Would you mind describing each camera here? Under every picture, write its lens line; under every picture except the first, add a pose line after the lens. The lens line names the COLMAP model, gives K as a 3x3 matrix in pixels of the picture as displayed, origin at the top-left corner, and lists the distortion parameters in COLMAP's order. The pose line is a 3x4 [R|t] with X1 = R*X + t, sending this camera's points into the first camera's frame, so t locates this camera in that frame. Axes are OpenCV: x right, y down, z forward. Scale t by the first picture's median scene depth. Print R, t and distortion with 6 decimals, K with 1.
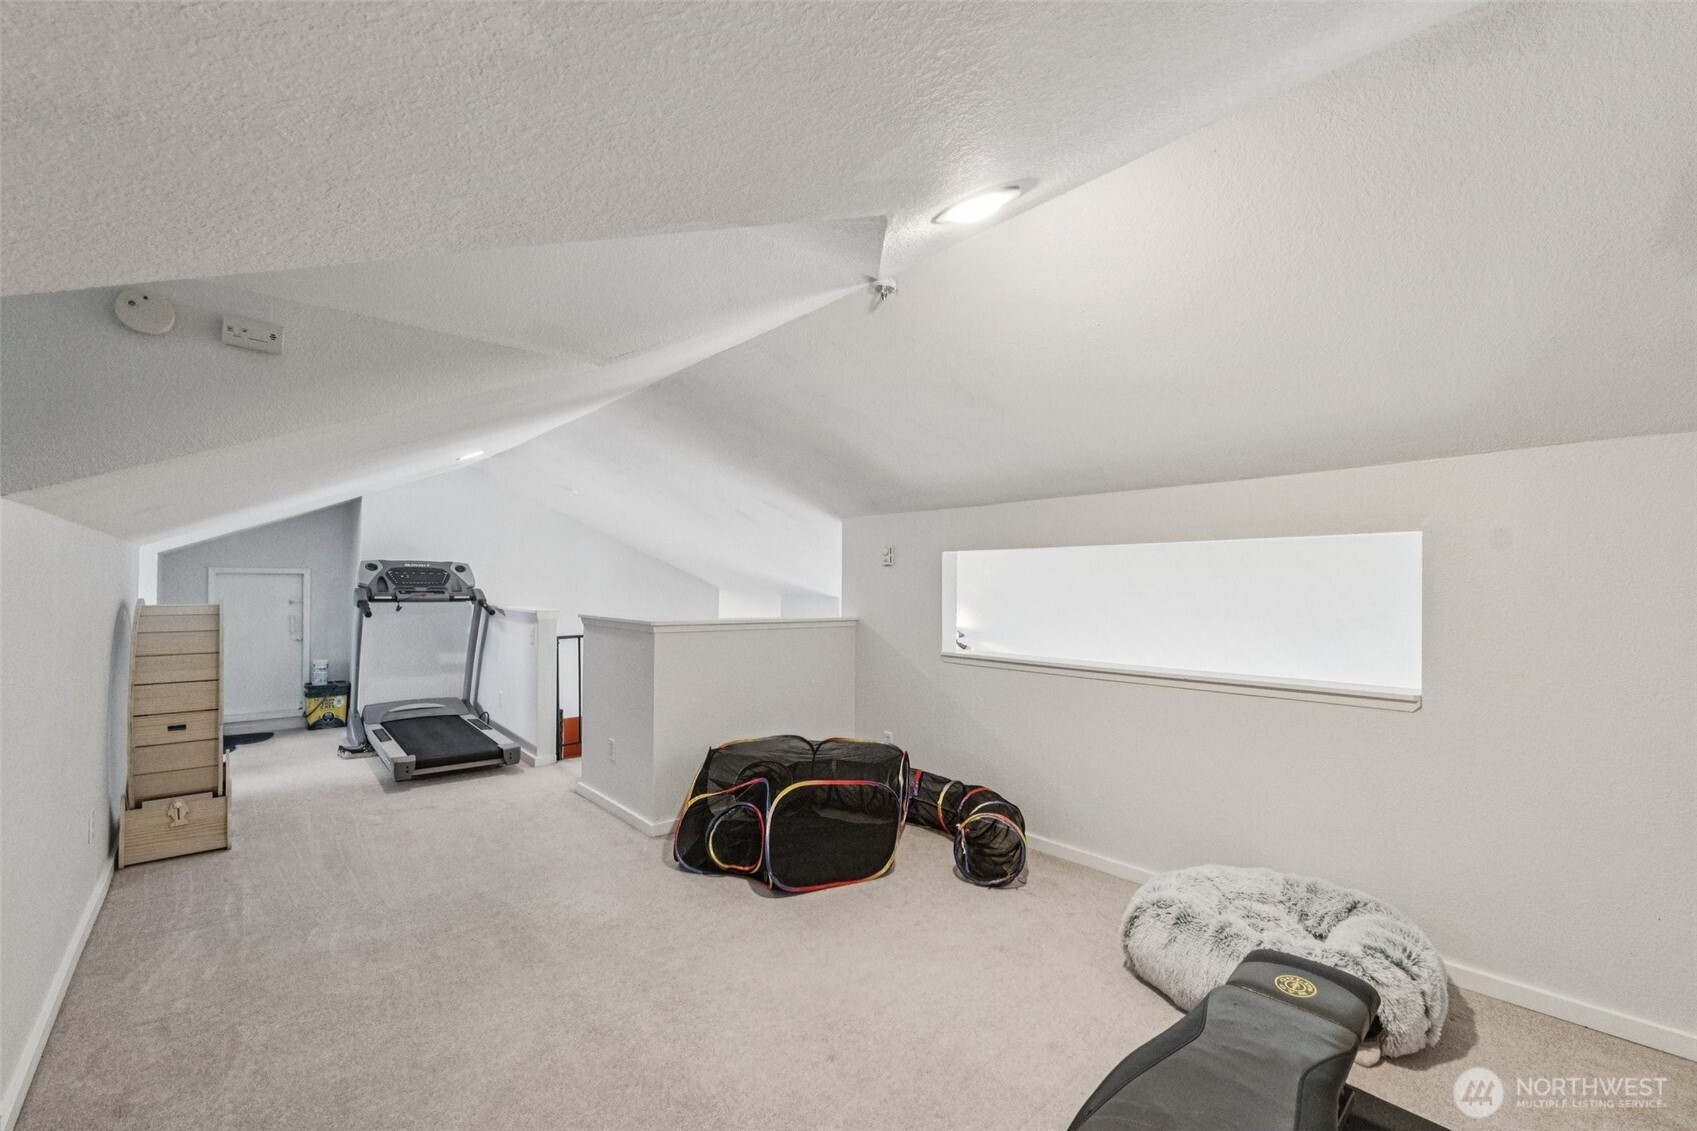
lens RADIAL K [[709.4, 0, 854.1], [0, 709.4, 571.0], [0, 0, 1]] dist [-0.013355, 0.000470]
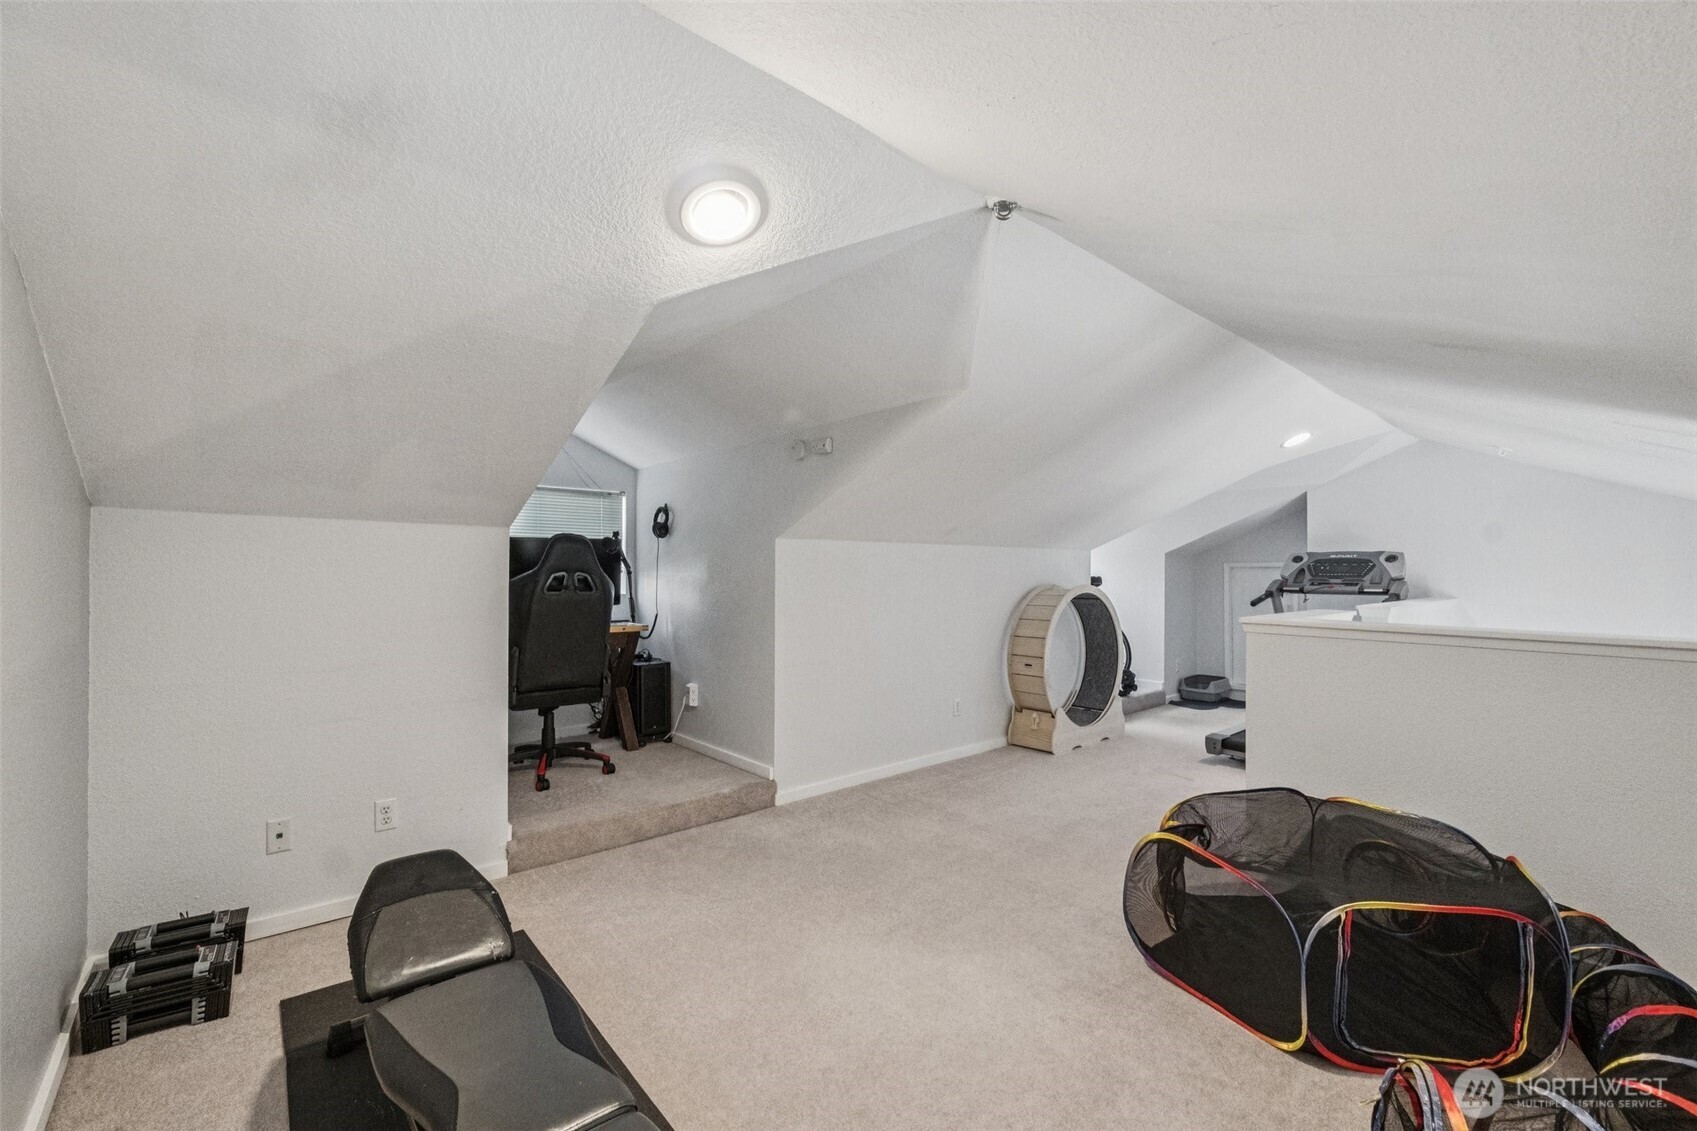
lens RADIAL K [[709.4, 0, 854.1], [0, 709.4, 575.3], [0, 0, 1]] dist [-0.013355, 0.000470]
pose [[-0.020119, -0.003294, -0.999792, 0.369665], [0.016681, 0.999854, -0.003630, 0.010923], [0.999658, -0.016751, -0.020061, 0.372189]]
